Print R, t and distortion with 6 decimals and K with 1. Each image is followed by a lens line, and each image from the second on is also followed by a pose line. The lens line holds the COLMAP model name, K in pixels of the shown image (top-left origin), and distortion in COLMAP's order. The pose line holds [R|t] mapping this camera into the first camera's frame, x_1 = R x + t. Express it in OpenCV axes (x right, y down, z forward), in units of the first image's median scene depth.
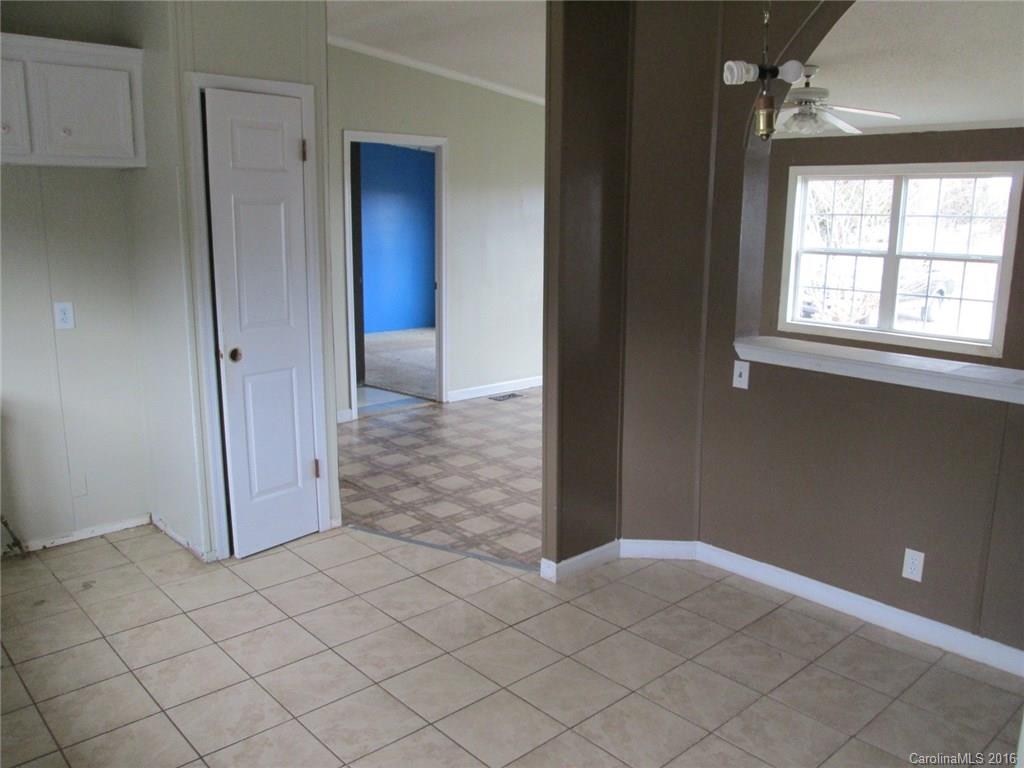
lens RADIAL K [[834.6, 0, 517.6], [0, 834.6, 380.6], [0, 0, 1]] dist [-0.062091, 0.011214]
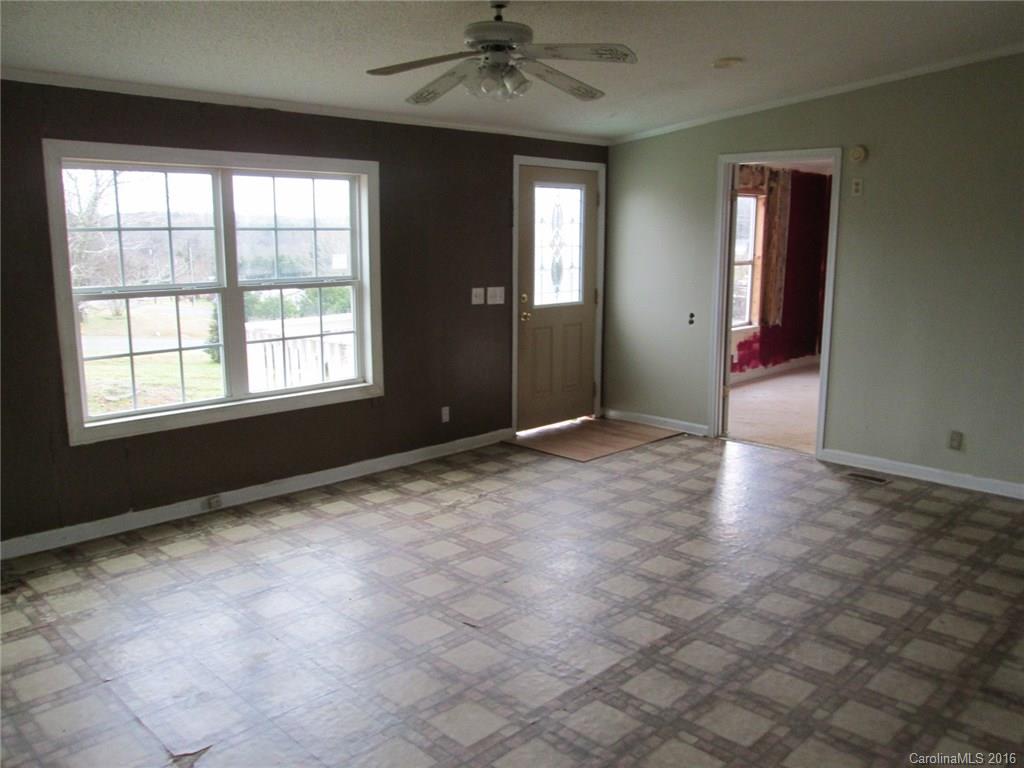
lens RADIAL K [[834.6, 0, 518.4], [0, 834.6, 387.4], [0, 0, 1]] dist [-0.062091, 0.011214]
pose [[-0.040255, -0.192185, 0.980533, -0.241187], [0.202716, 0.959349, 0.196356, -0.162357], [-0.978410, 0.206674, 0.000340, 0.795537]]
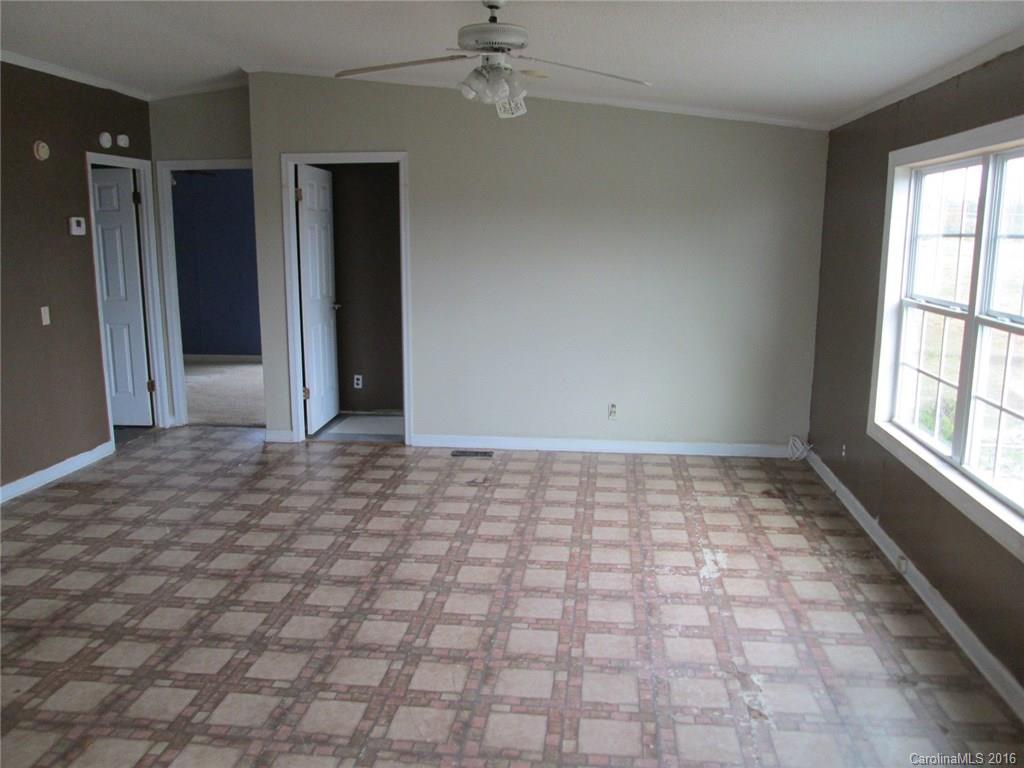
lens RADIAL K [[834.6, 0, 519.6], [0, 834.6, 387.9], [0, 0, 1]] dist [-0.062091, 0.011214]
pose [[0.659105, 0.130977, -0.740558, 0.652839], [-0.148482, 0.987998, 0.042589, -0.091504], [0.737247, 0.081889, 0.670642, 0.481487]]
